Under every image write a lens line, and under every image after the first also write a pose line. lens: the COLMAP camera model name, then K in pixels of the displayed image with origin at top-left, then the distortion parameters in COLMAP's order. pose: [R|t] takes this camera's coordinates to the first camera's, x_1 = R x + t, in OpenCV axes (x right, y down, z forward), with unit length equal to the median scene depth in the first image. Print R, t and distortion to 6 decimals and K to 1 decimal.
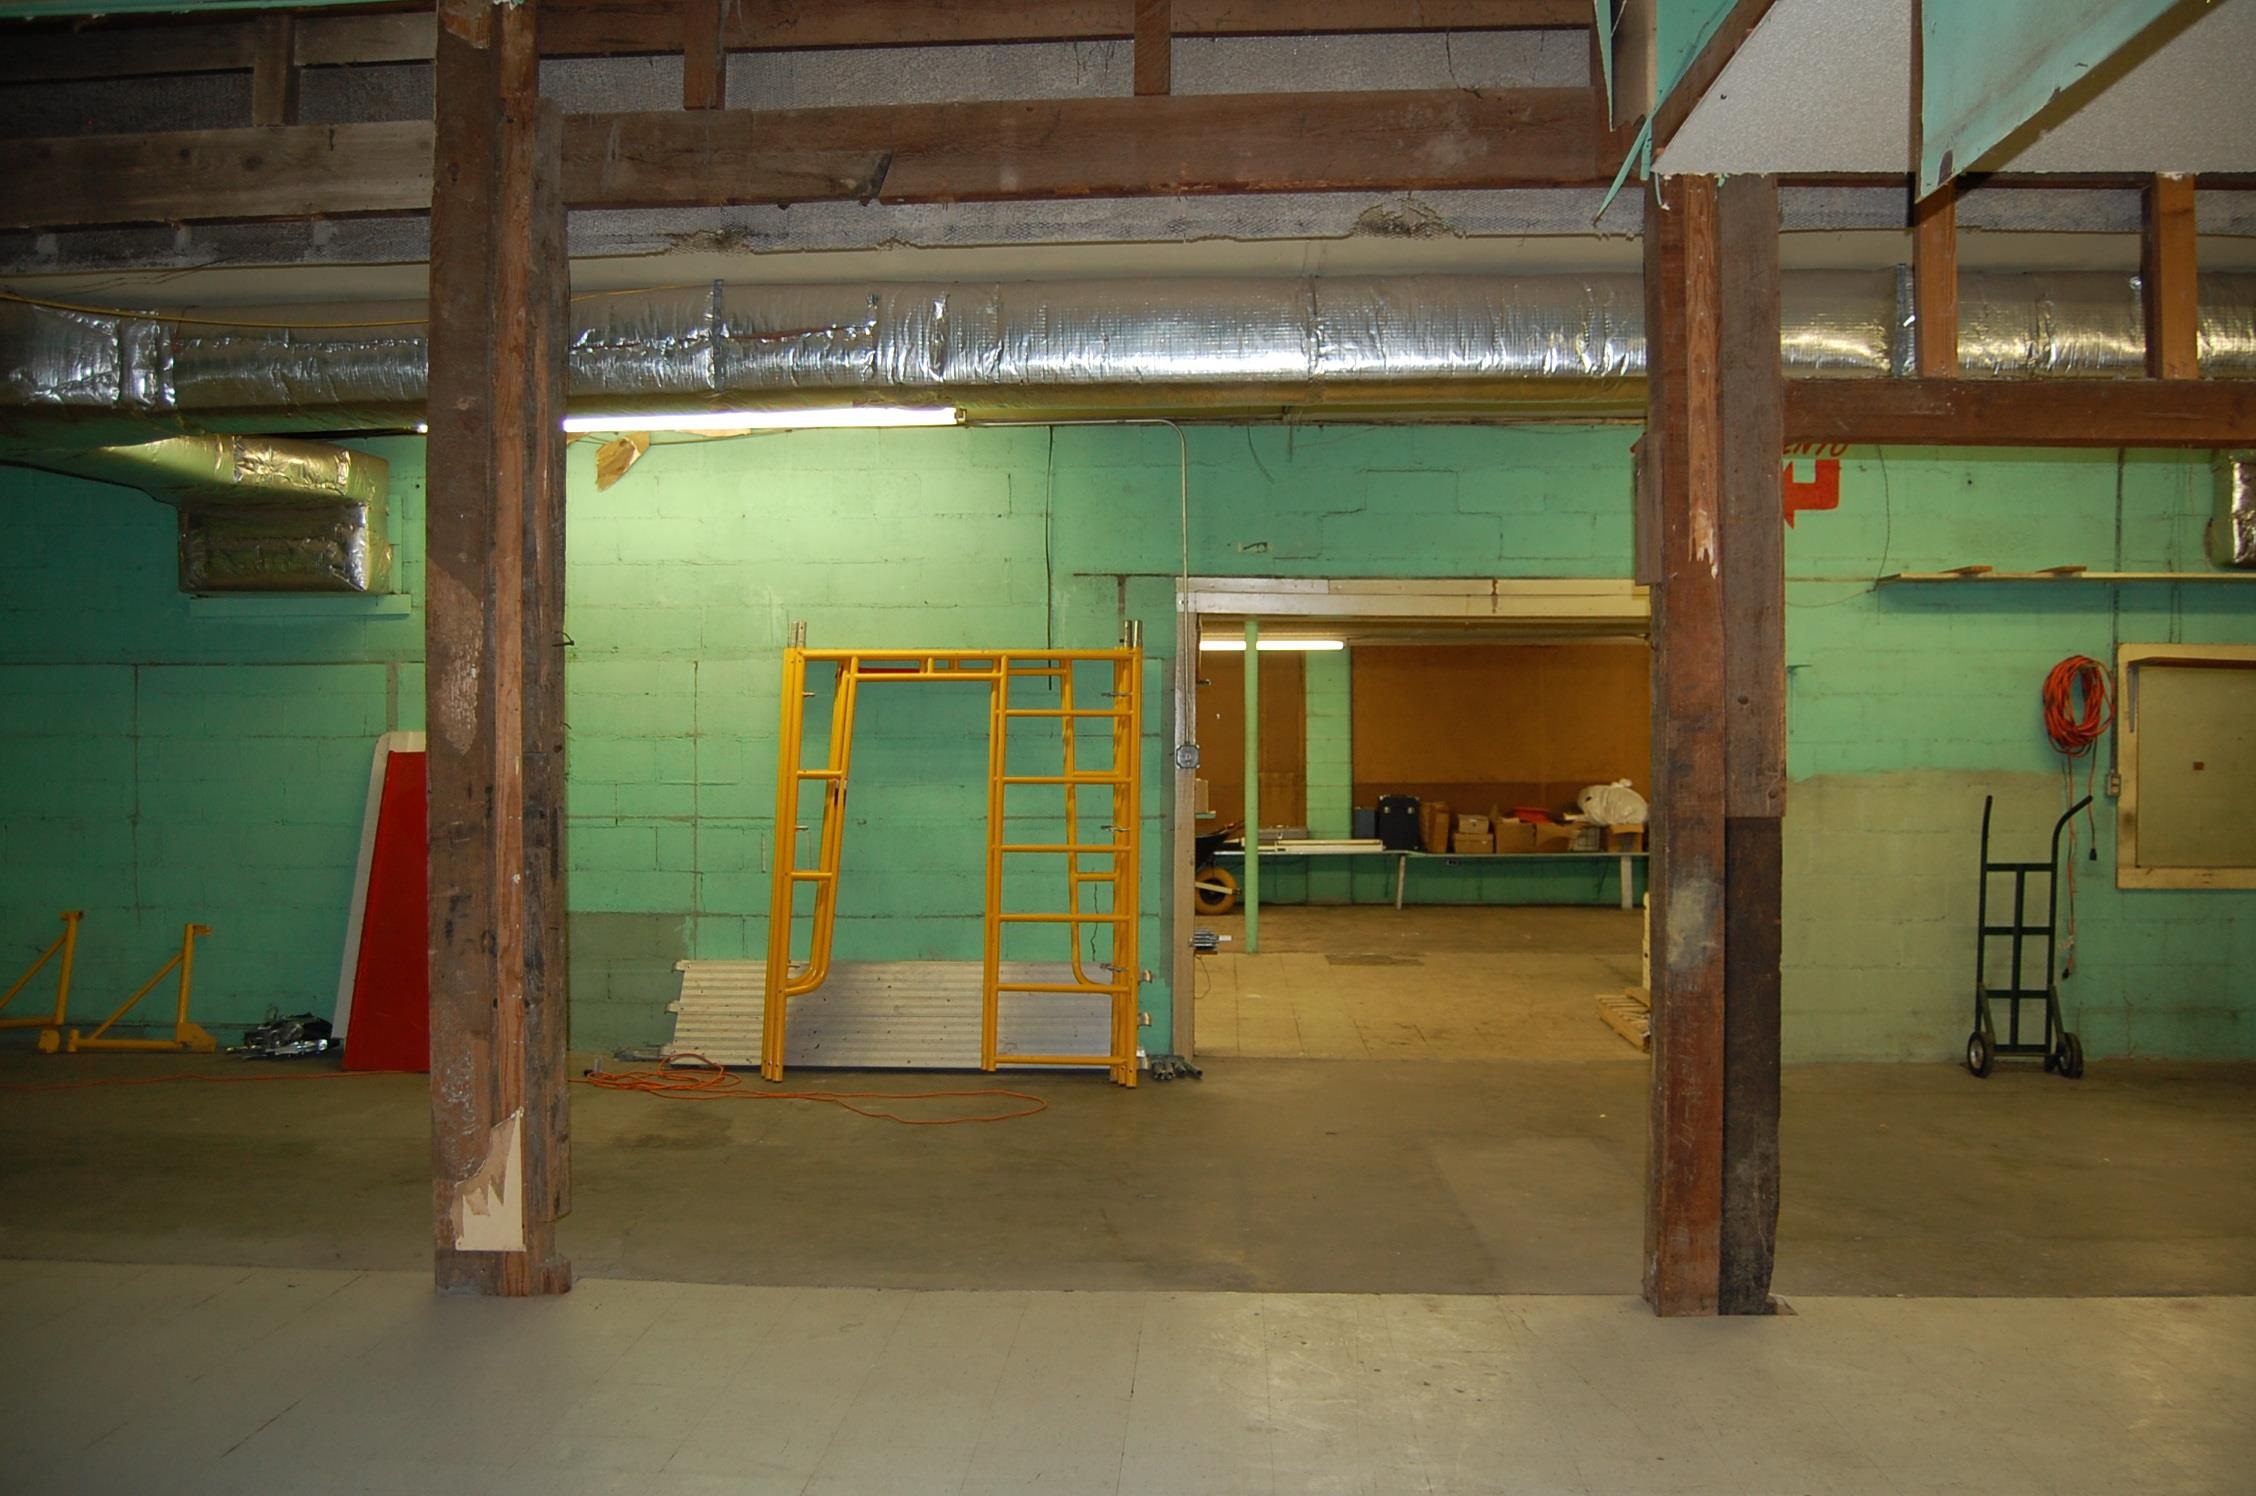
lens RADIAL K [[1761.8, 0, 1146.3], [0, 1761.8, 746.3], [0, 0, 1]] dist [-0.097331, 0.044181]
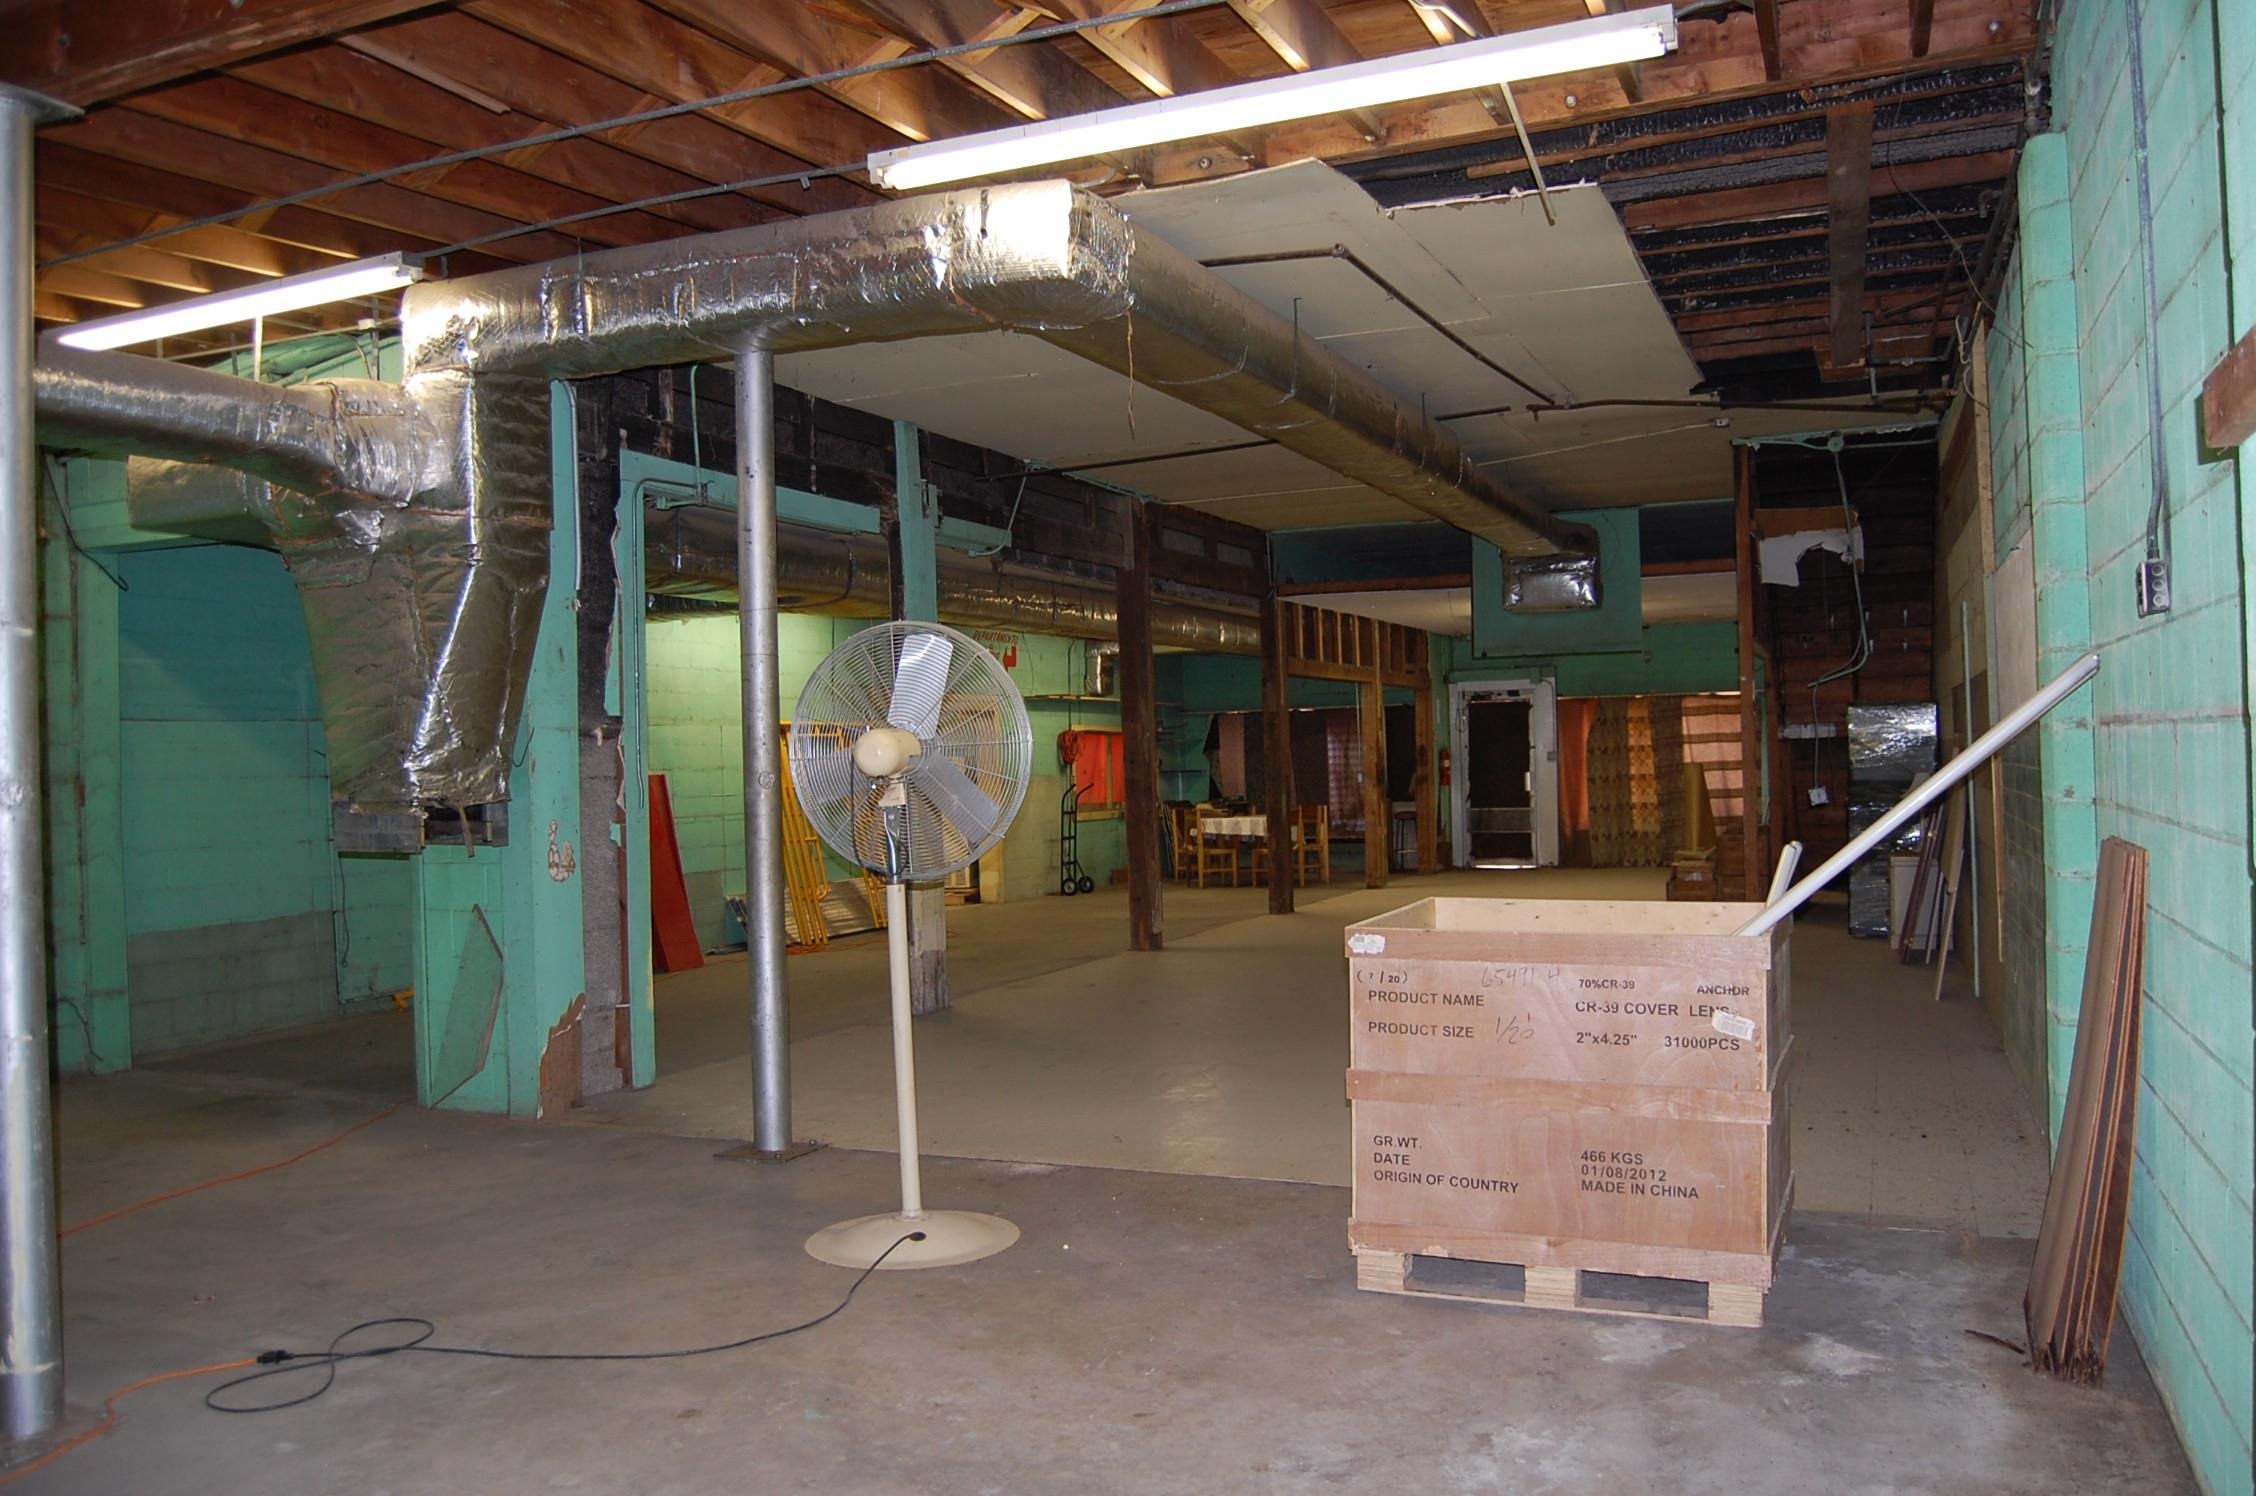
lens RADIAL K [[1761.8, 0, 1137.1], [0, 1761.8, 756.8], [0, 0, 1]] dist [-0.097331, 0.044181]
pose [[0.357009, -0.006111, 0.934081, -3.016410], [0.032977, 0.999438, -0.006065, 0.012074], [-0.933519, 0.032968, 0.357010, -0.033973]]
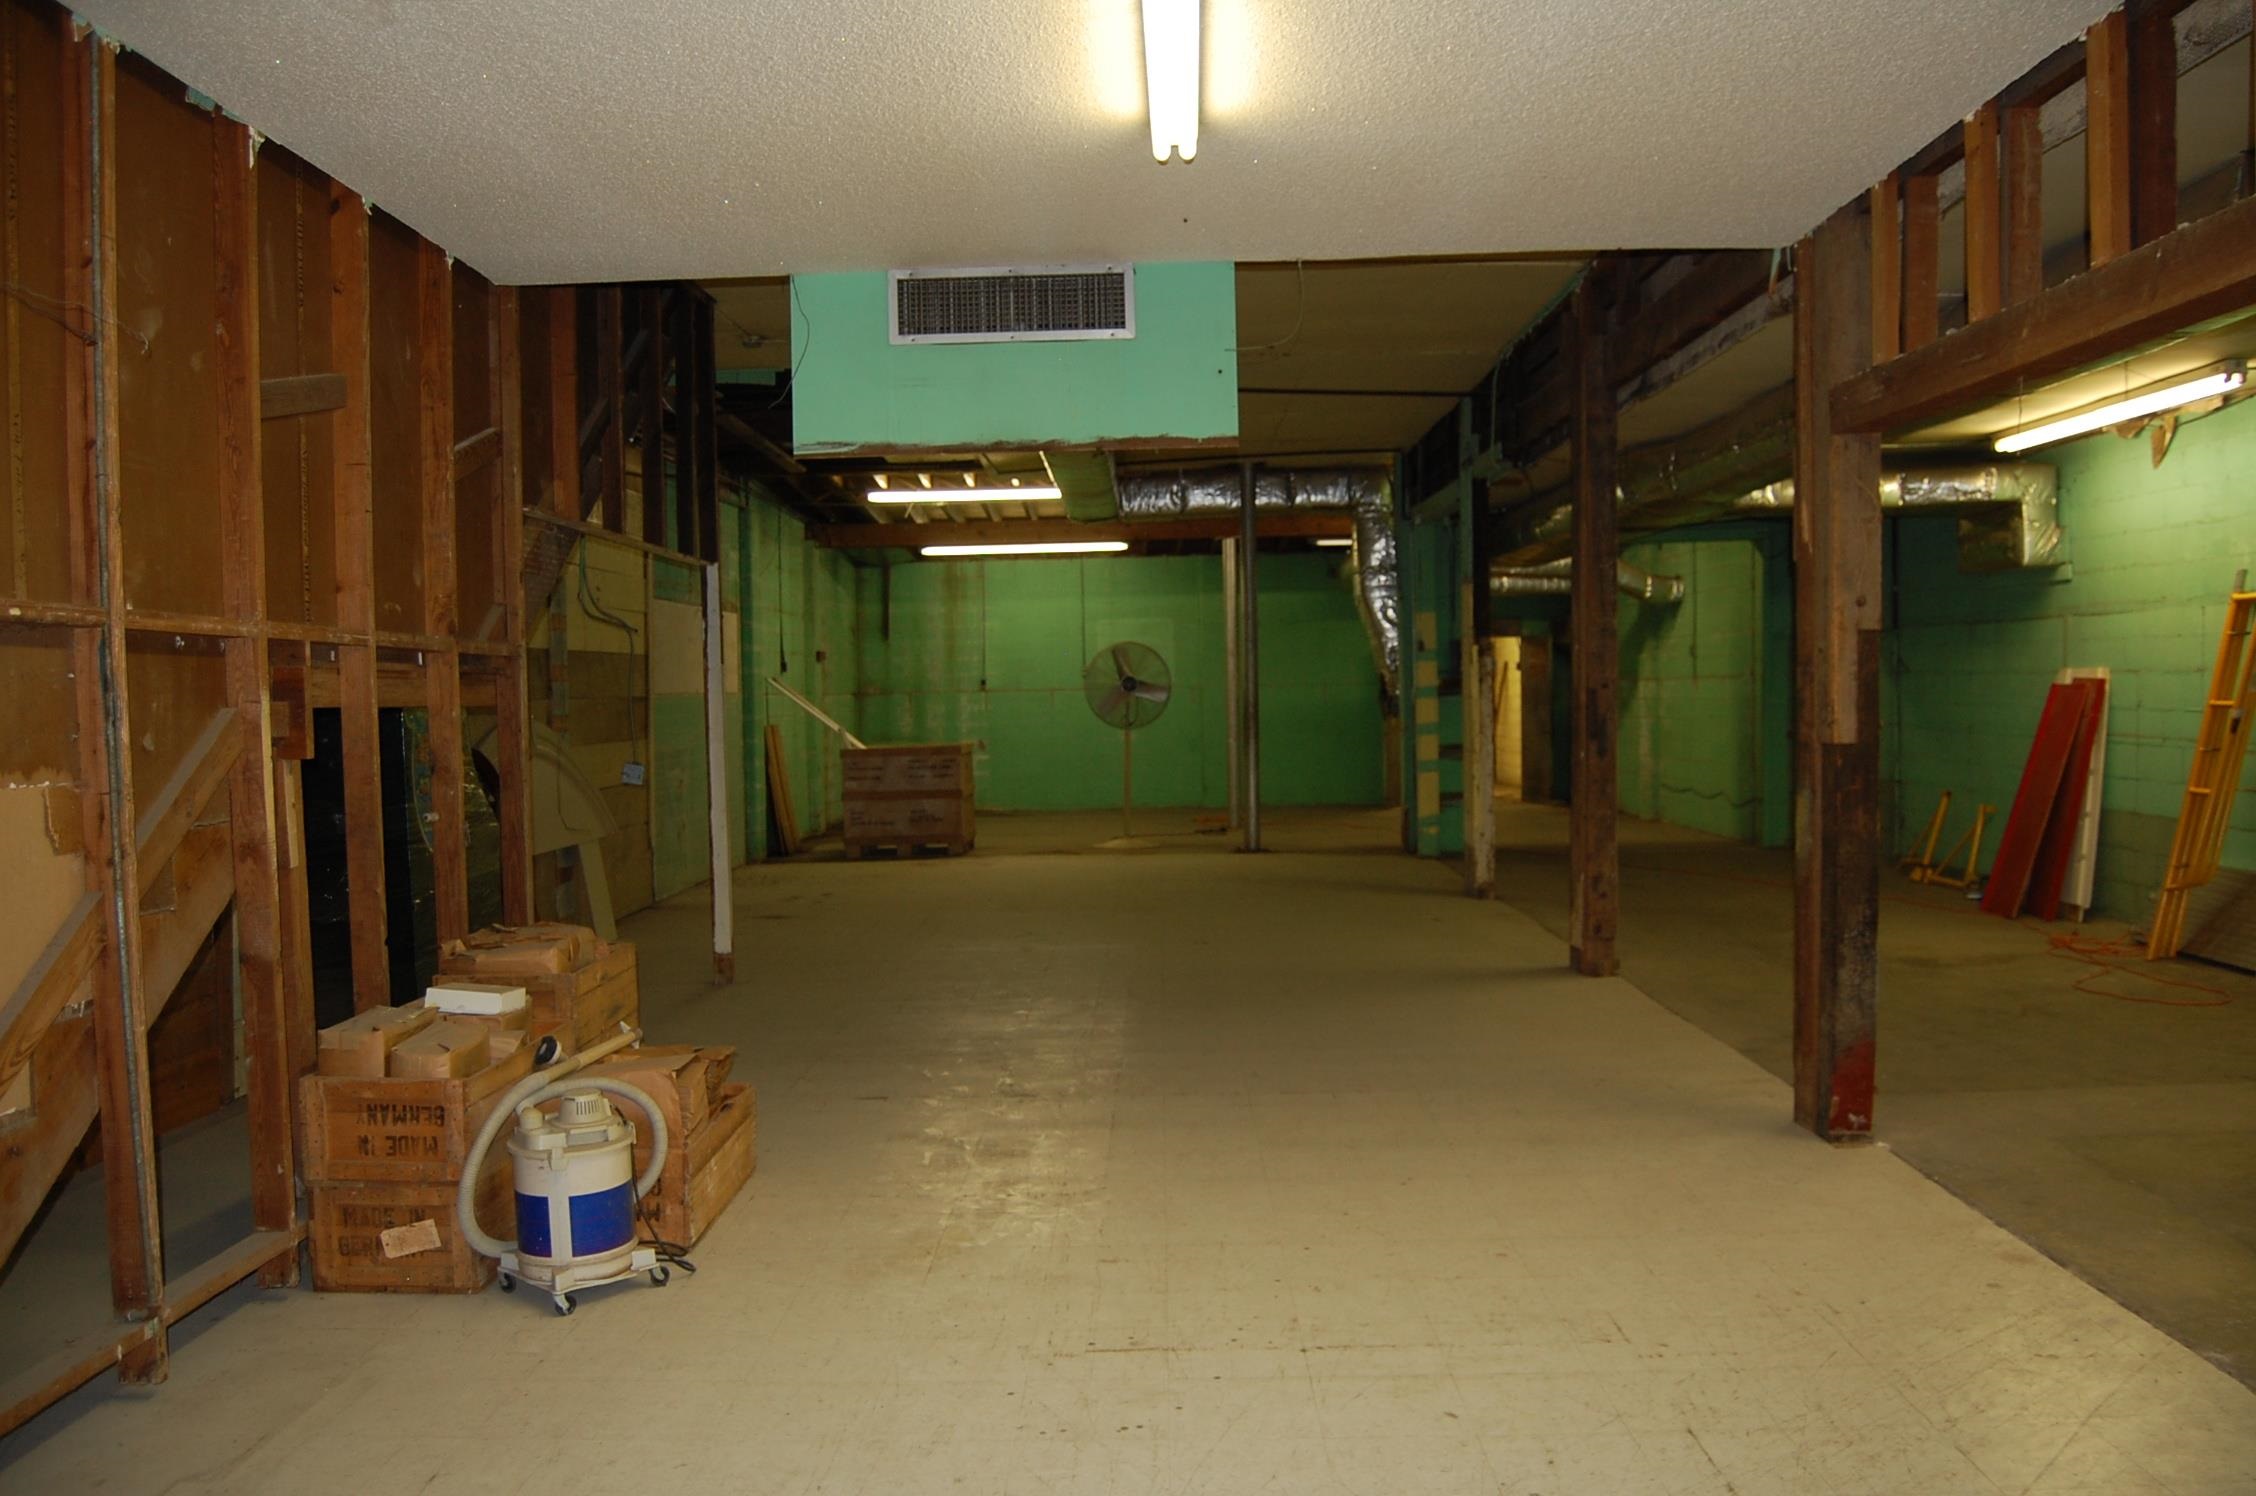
lens RADIAL K [[1761.8, 0, 1144.6], [0, 1761.8, 759.6], [0, 0, 1]] dist [-0.097331, 0.044181]
pose [[0.033688, 0.042914, -0.998511, 1.479496], [0.011631, 0.998993, 0.043327, -0.007123], [0.999365, -0.013073, 0.033155, 0.437378]]
